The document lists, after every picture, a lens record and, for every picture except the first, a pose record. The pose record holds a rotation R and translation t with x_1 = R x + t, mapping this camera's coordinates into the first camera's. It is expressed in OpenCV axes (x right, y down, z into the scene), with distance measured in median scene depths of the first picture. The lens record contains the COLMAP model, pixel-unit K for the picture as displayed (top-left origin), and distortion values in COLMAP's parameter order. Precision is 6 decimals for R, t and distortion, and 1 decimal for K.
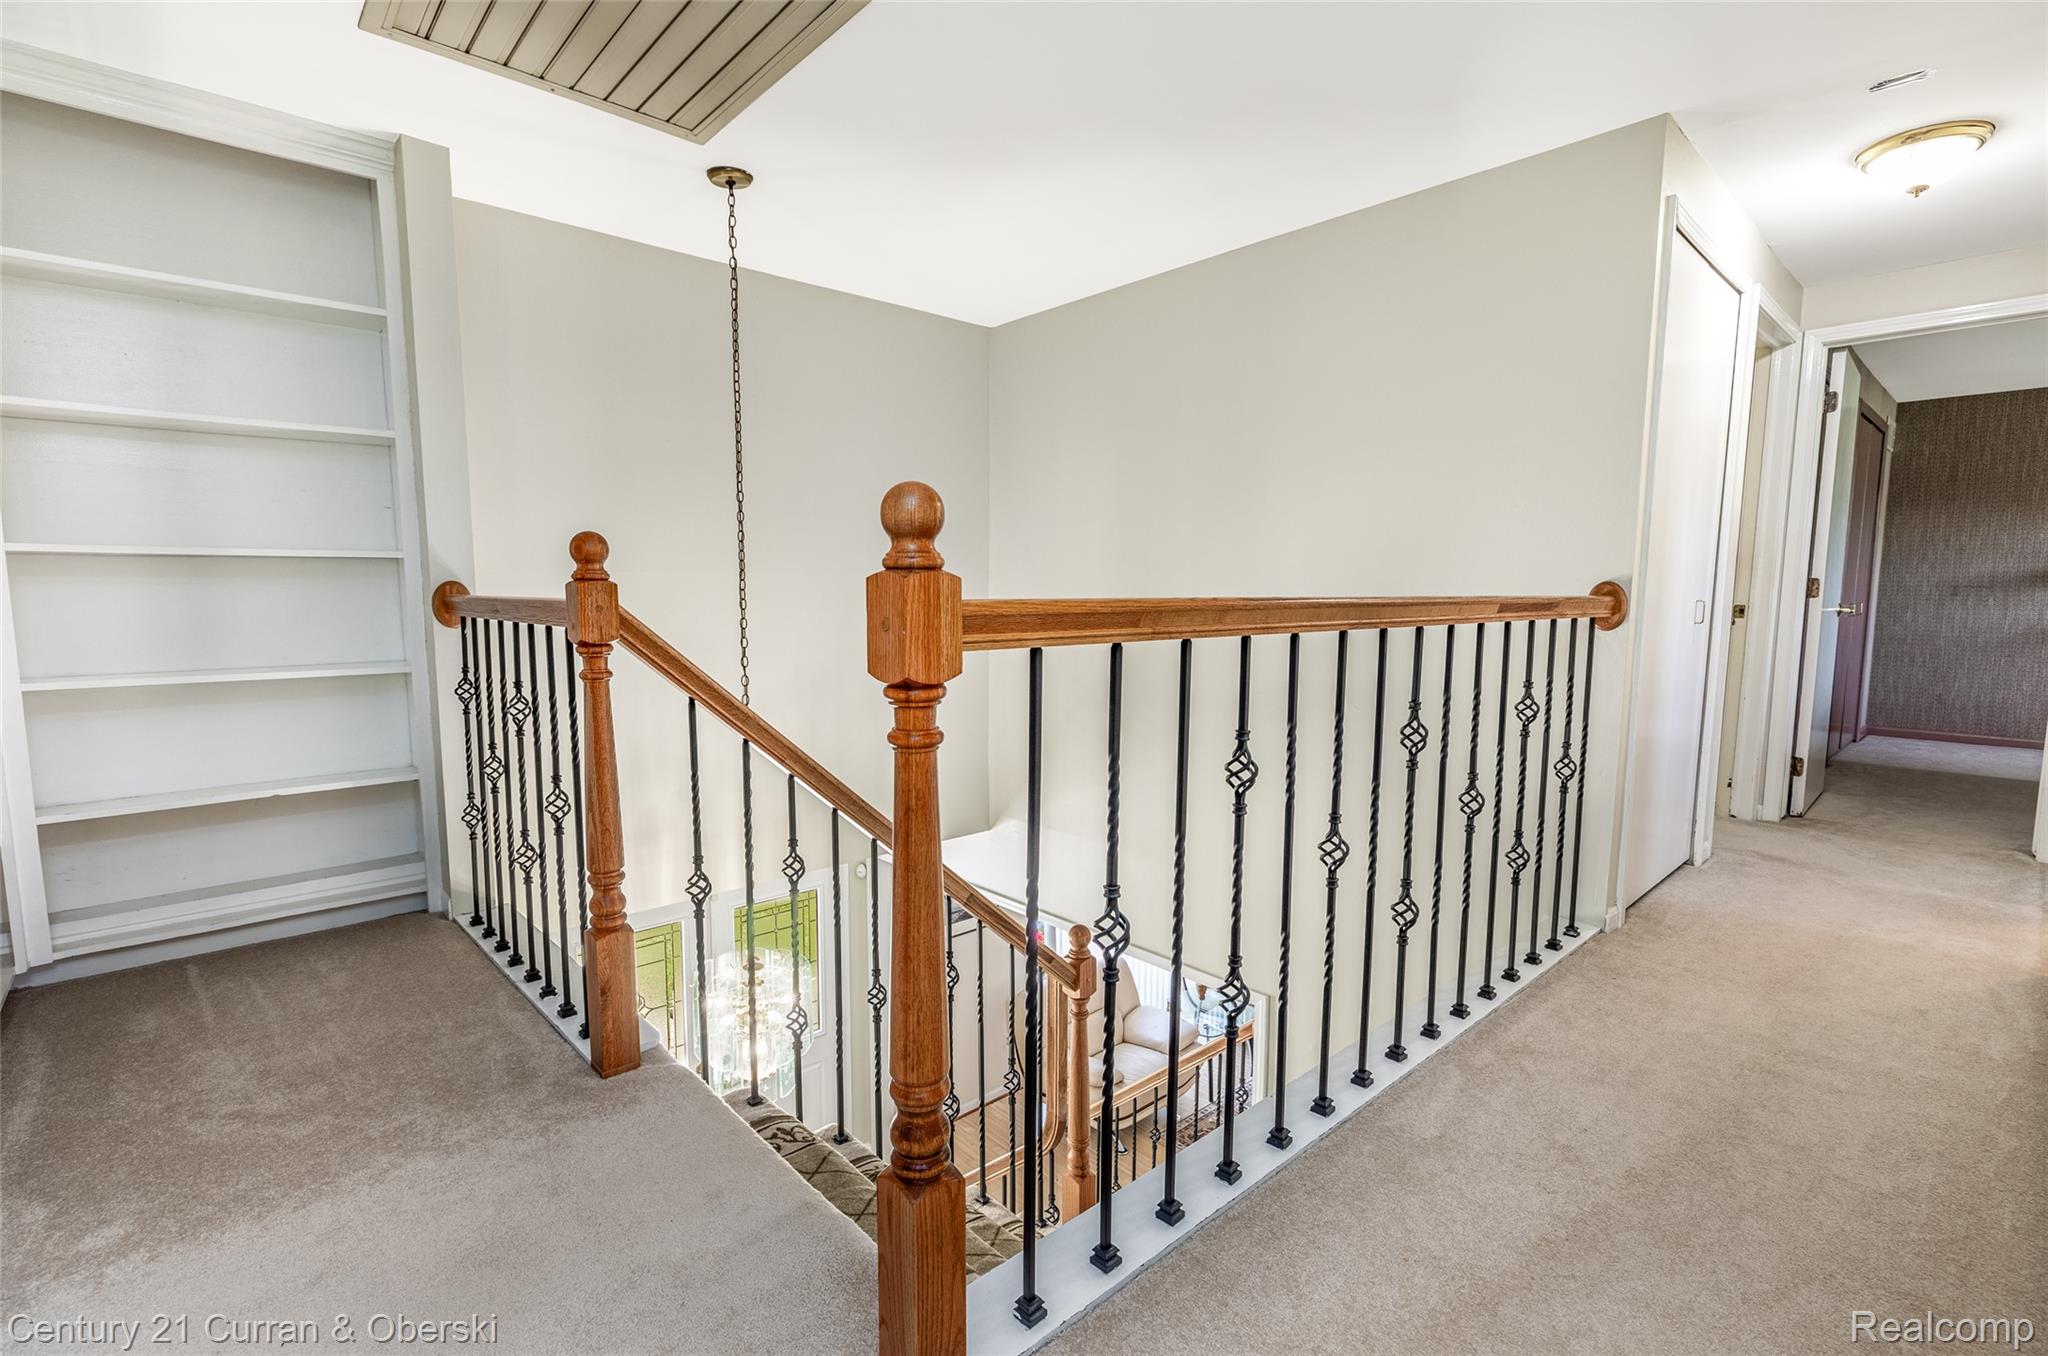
lens RADIAL K [[938.6, 0, 1020.4], [0, 938.6, 687.5], [0, 0, 1]] dist [0.006832, 0.000265]
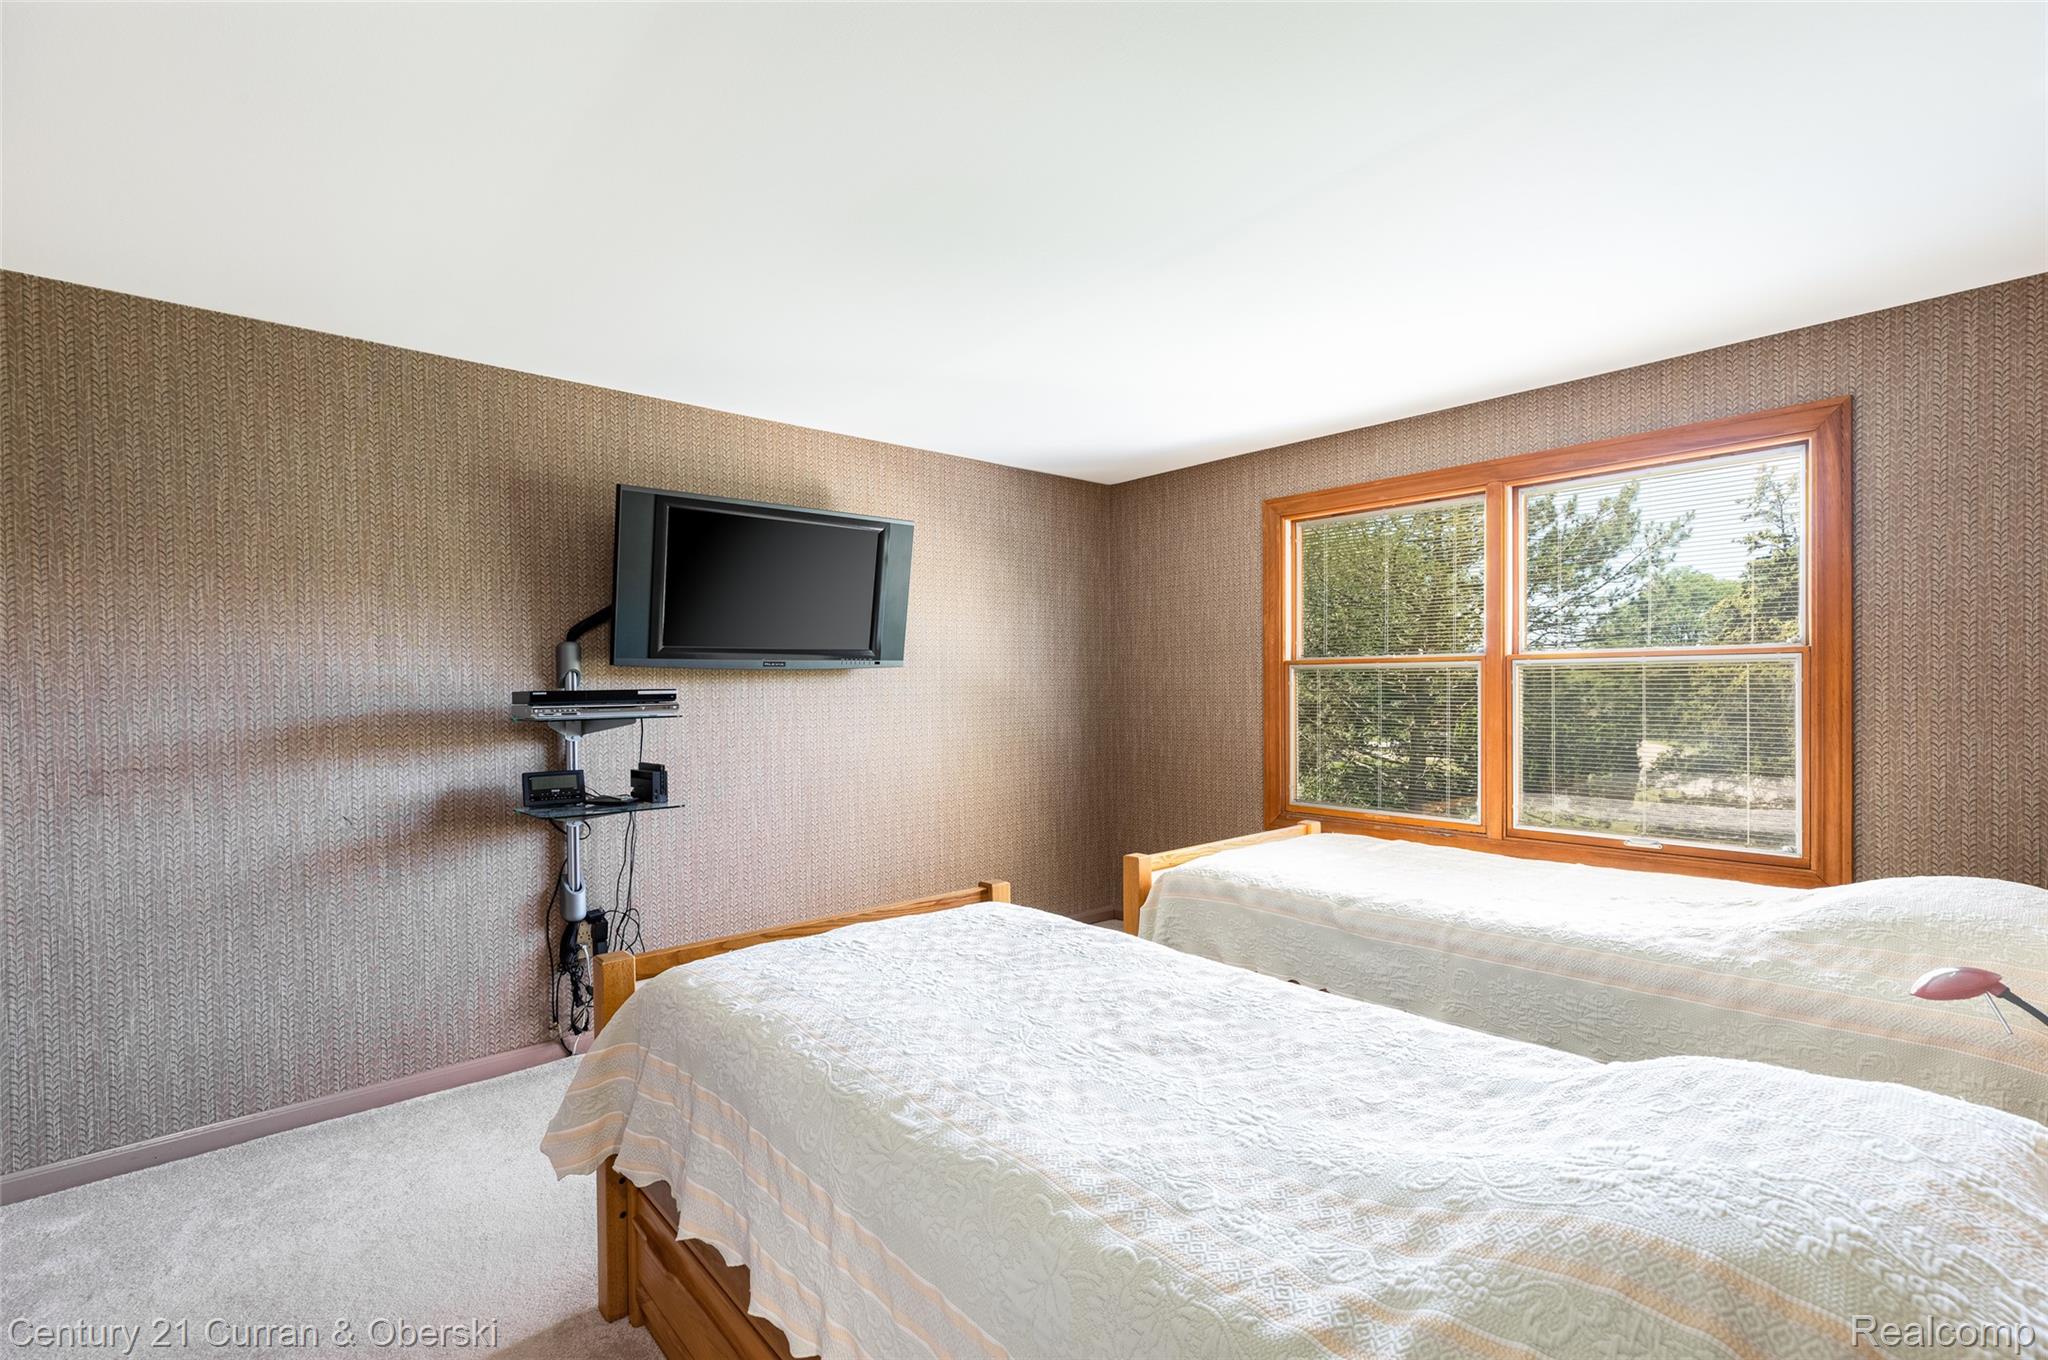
lens RADIAL K [[938.6, 0, 1021.9], [0, 938.6, 688.8], [0, 0, 1]] dist [0.006832, 0.000265]
pose [[0.020976, -0.018065, 0.999617, 0.625236], [0.113597, 0.993405, 0.015569, -0.106319], [-0.993305, 0.113227, 0.022889, 0.625107]]
